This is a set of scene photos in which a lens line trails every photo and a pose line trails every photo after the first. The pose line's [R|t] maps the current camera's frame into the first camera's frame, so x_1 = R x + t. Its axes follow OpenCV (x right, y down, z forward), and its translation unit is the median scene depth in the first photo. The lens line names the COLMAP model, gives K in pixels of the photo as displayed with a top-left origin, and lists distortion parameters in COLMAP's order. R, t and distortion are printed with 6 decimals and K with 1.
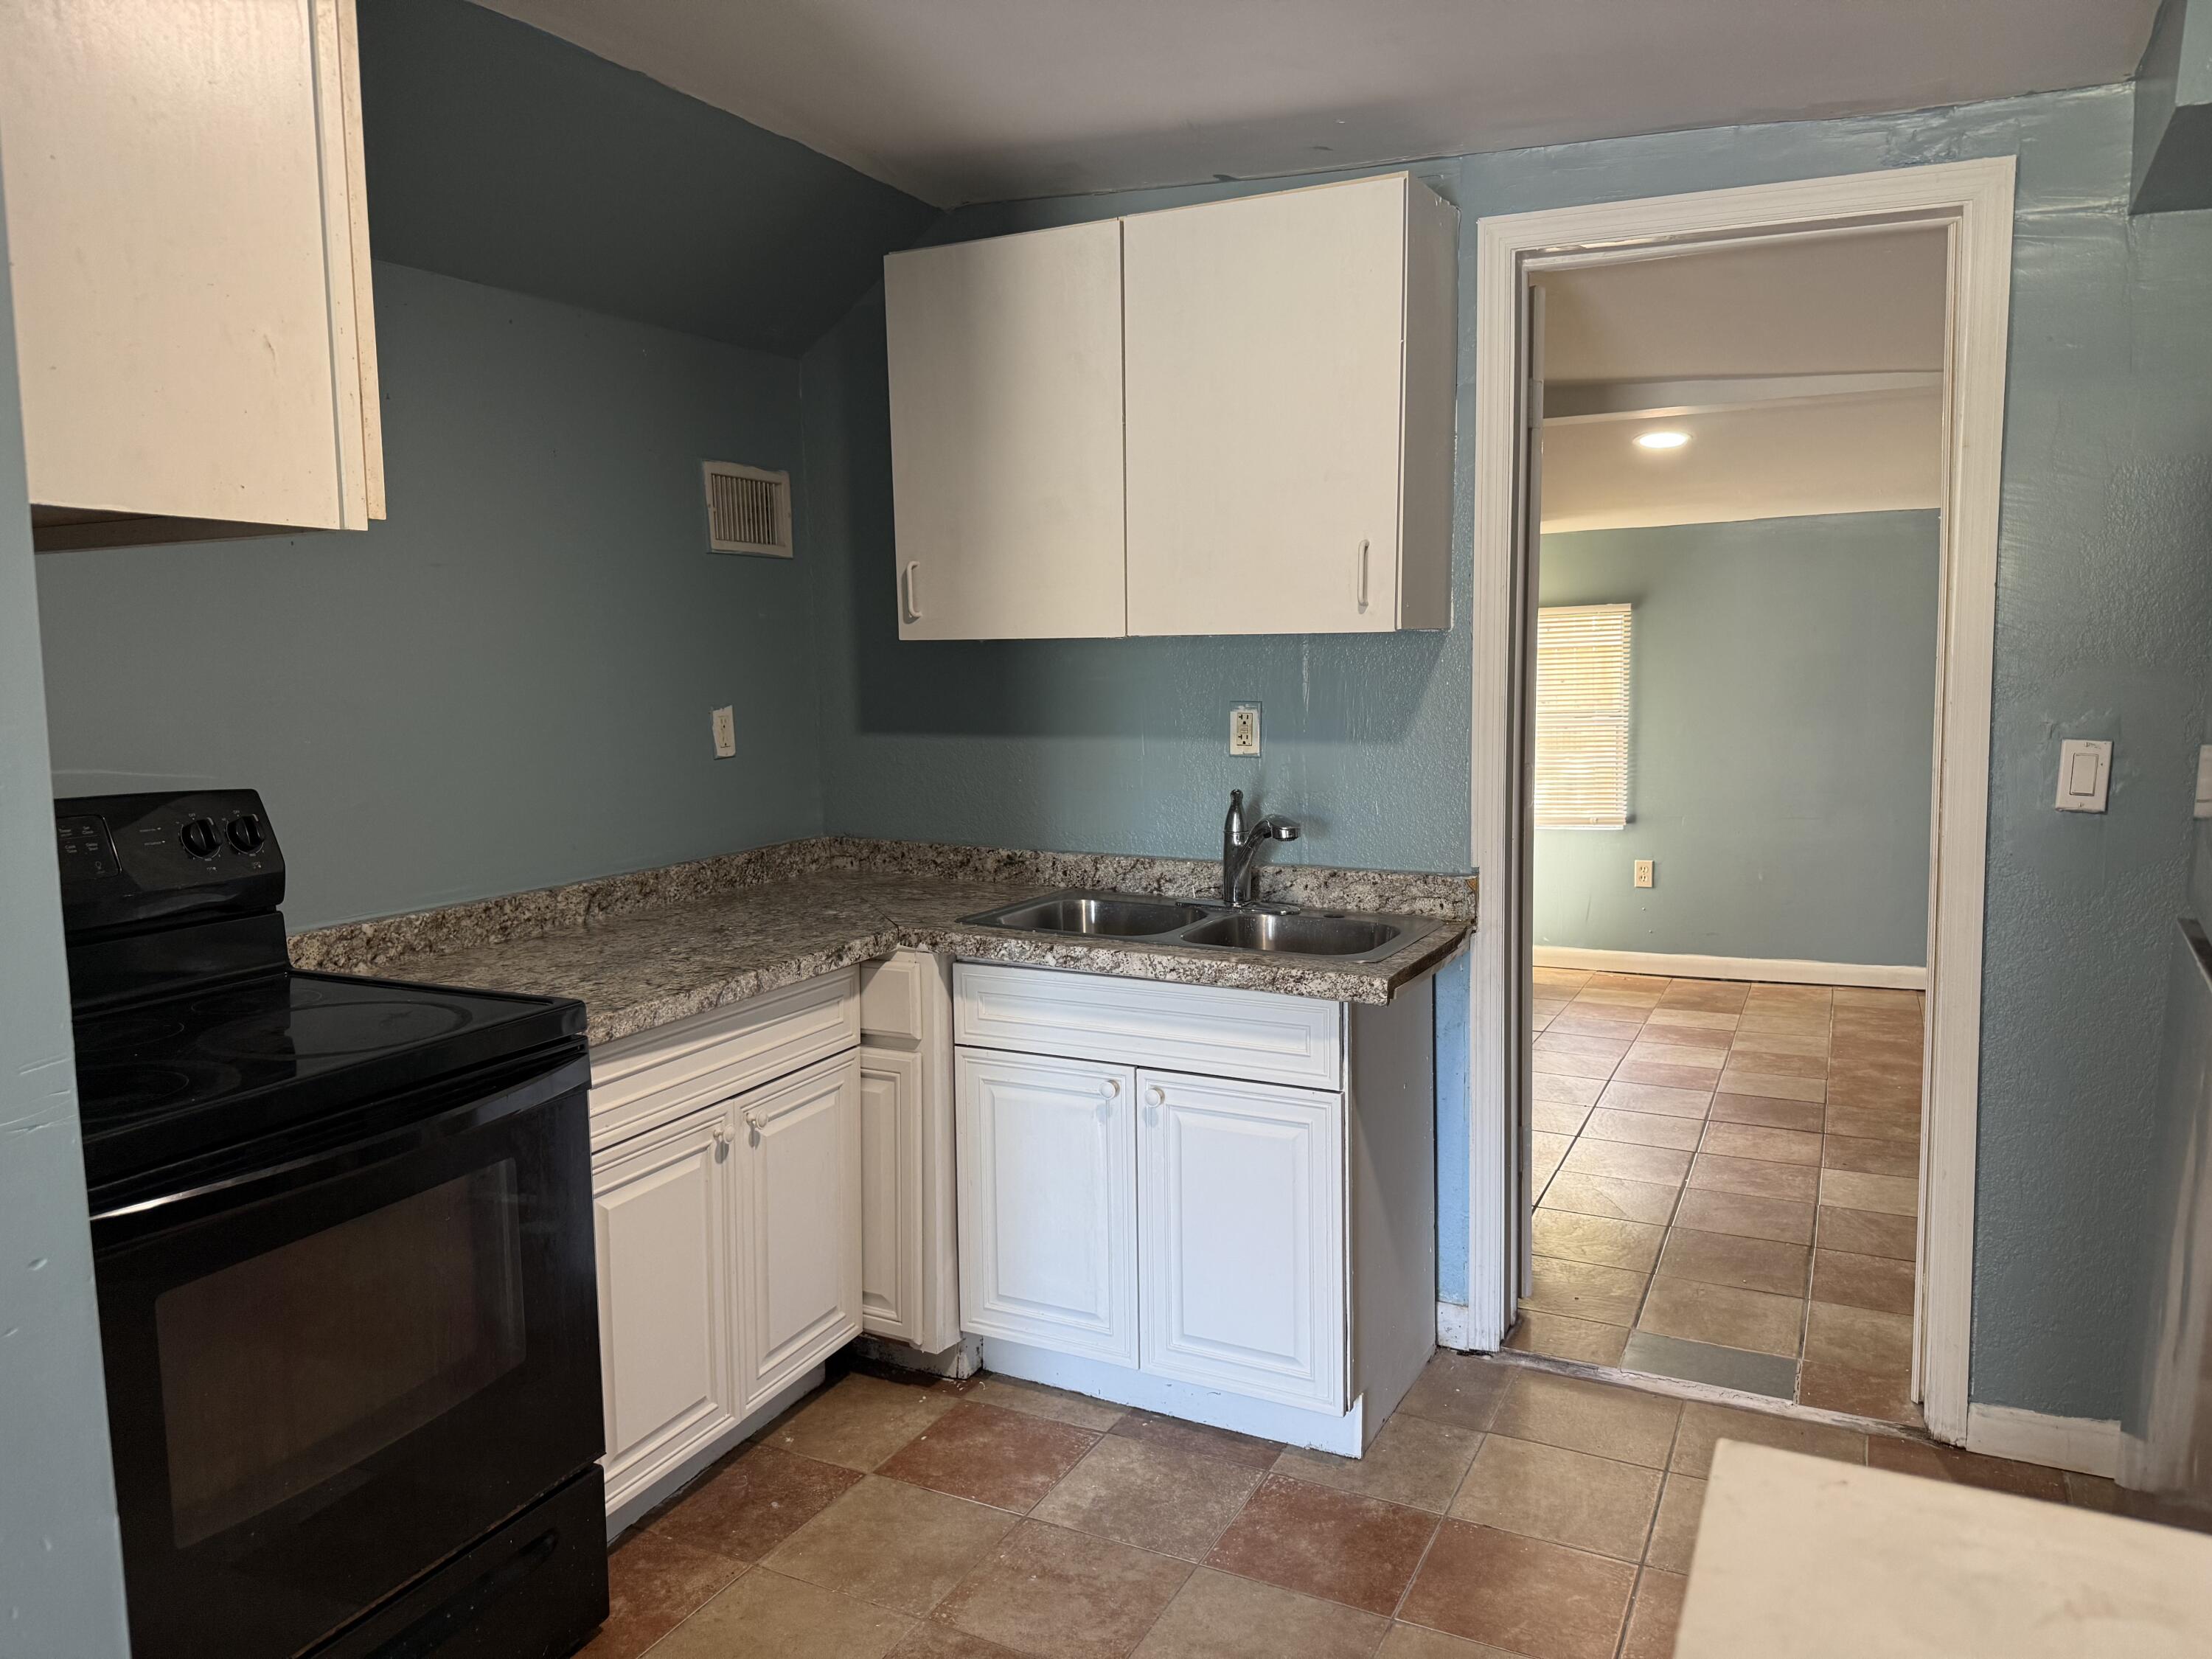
lens RADIAL K [[1575.2, 0, 1110.6], [0, 1575.2, 808.8], [0, 0, 1]] dist [0.081148, -0.076302]
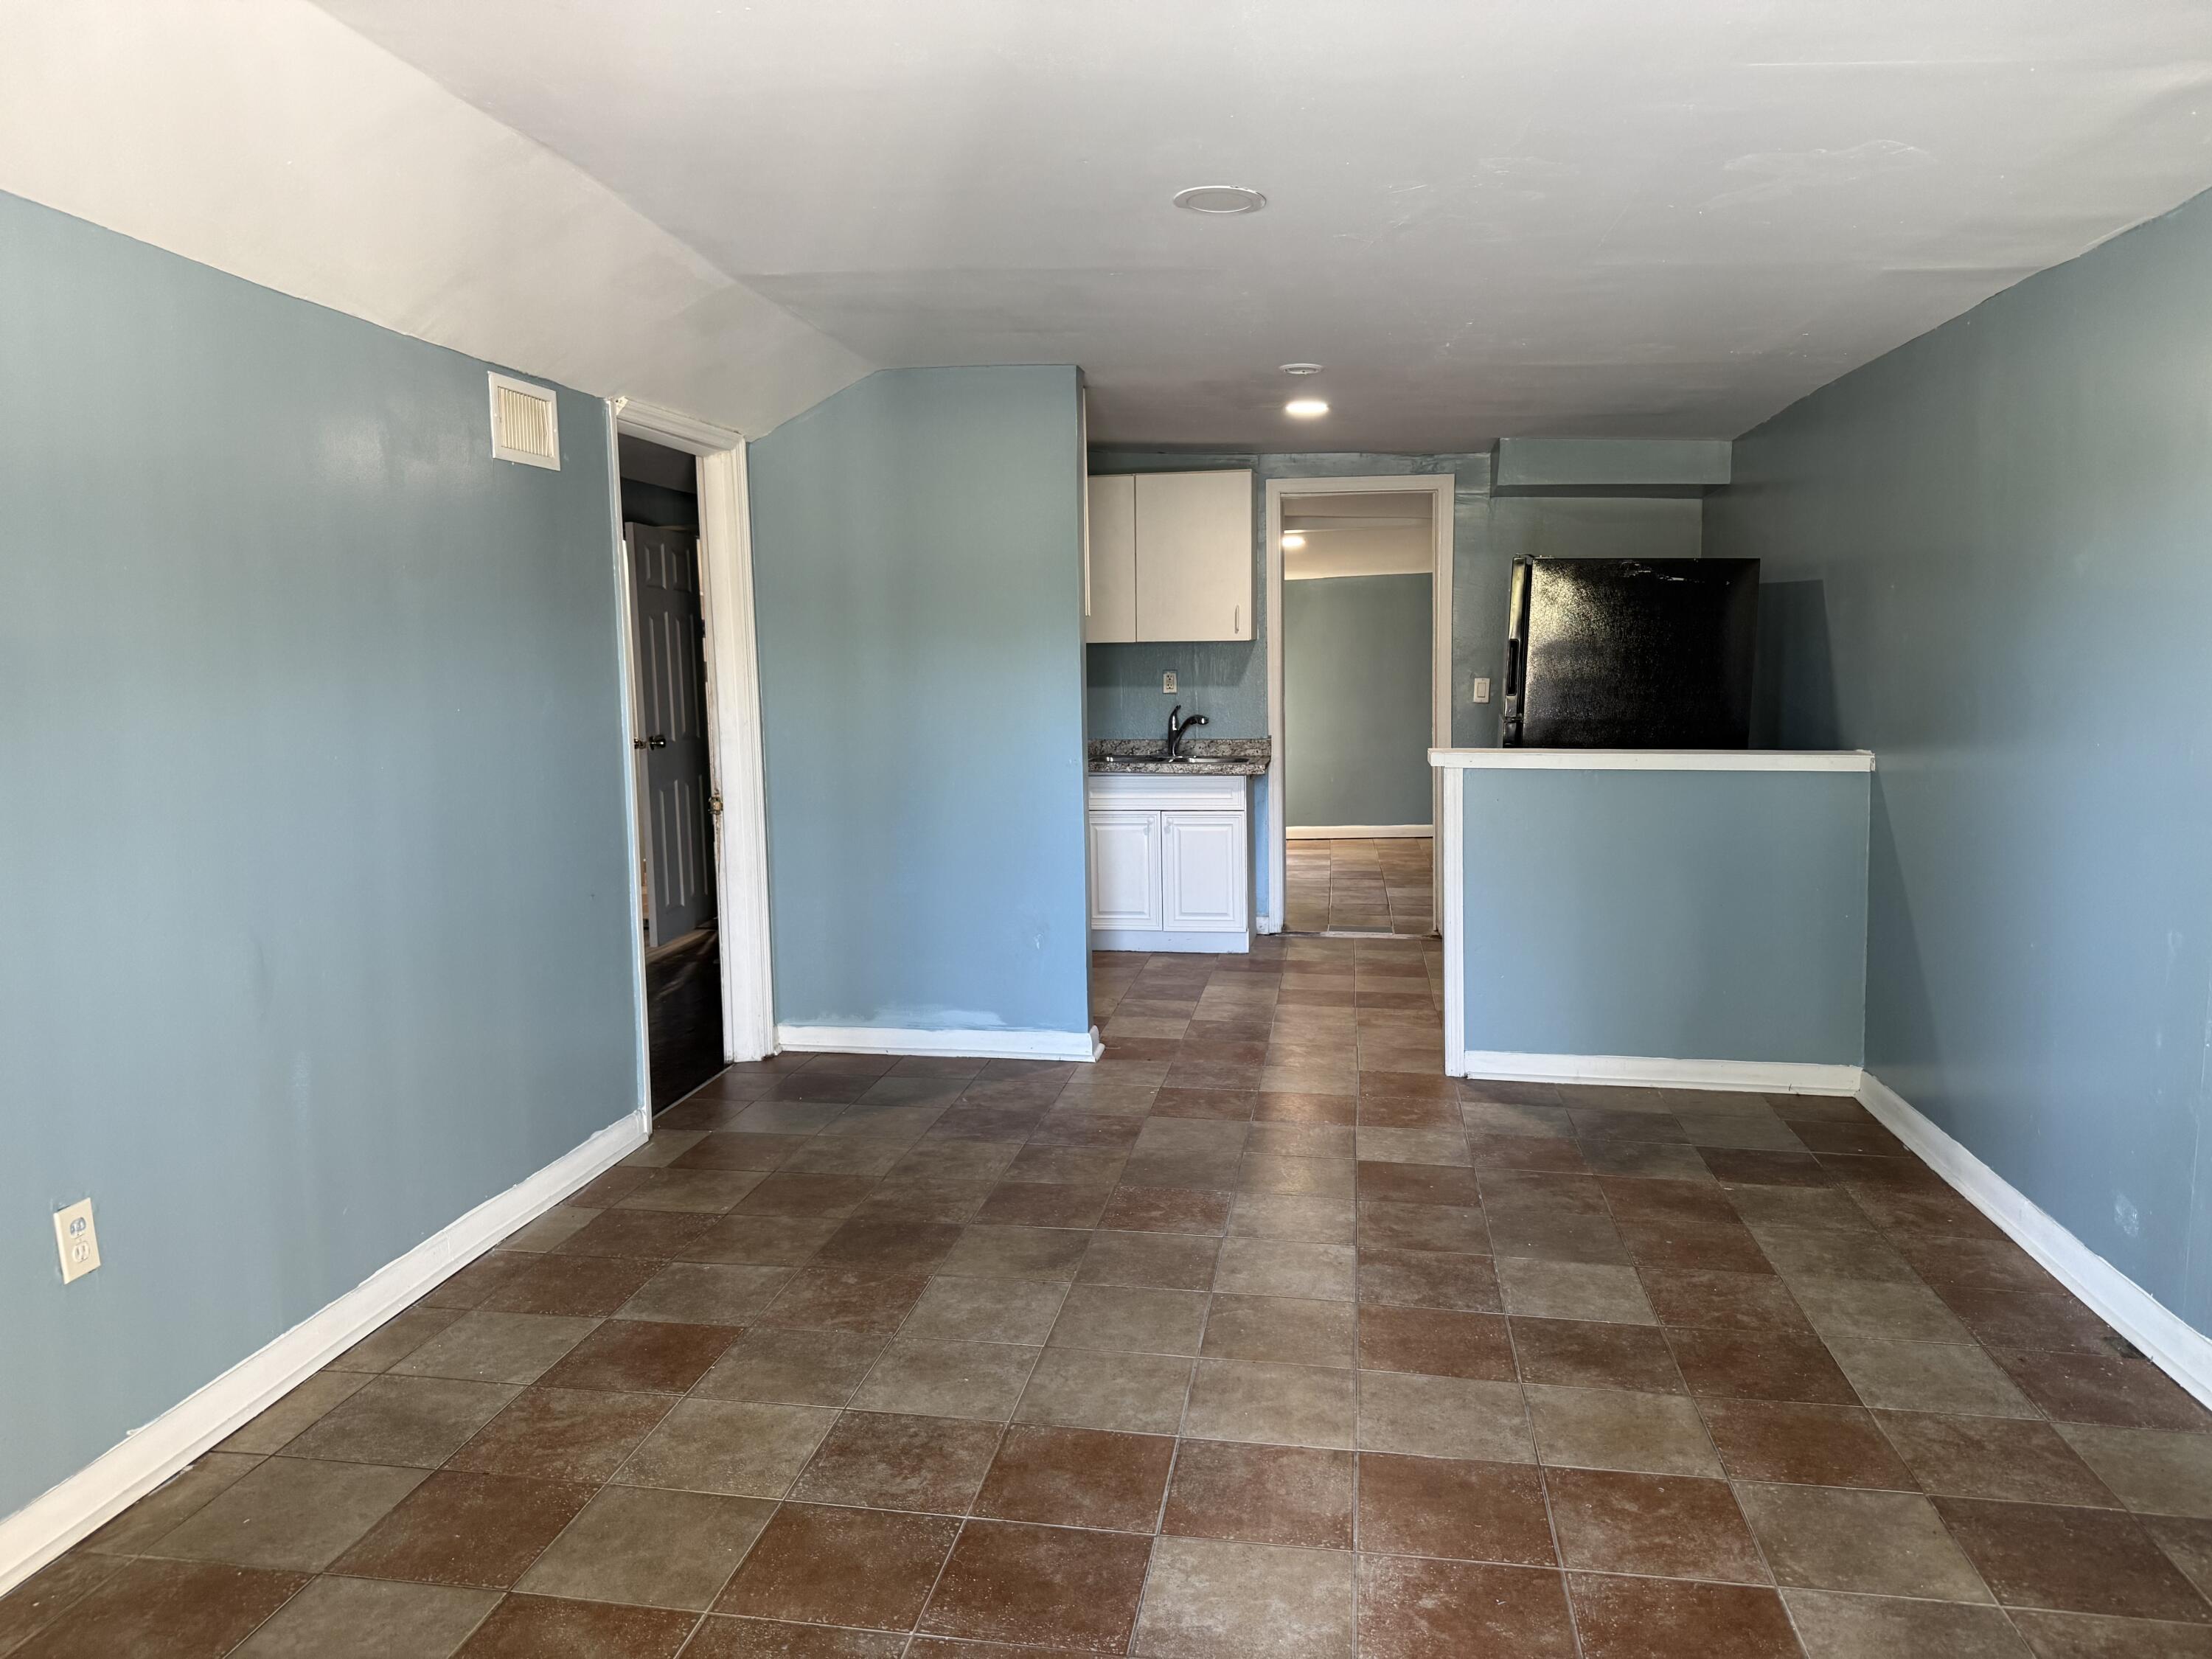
lens RADIAL K [[1575.2, 0, 1095.0], [0, 1575.2, 840.8], [0, 0, 1]] dist [0.081148, -0.076302]
pose [[0.964274, -0.039416, 0.261959, -0.737585], [0.034096, 0.999110, 0.024826, 0.140208], [-0.262705, -0.015007, 0.964760, -1.410874]]
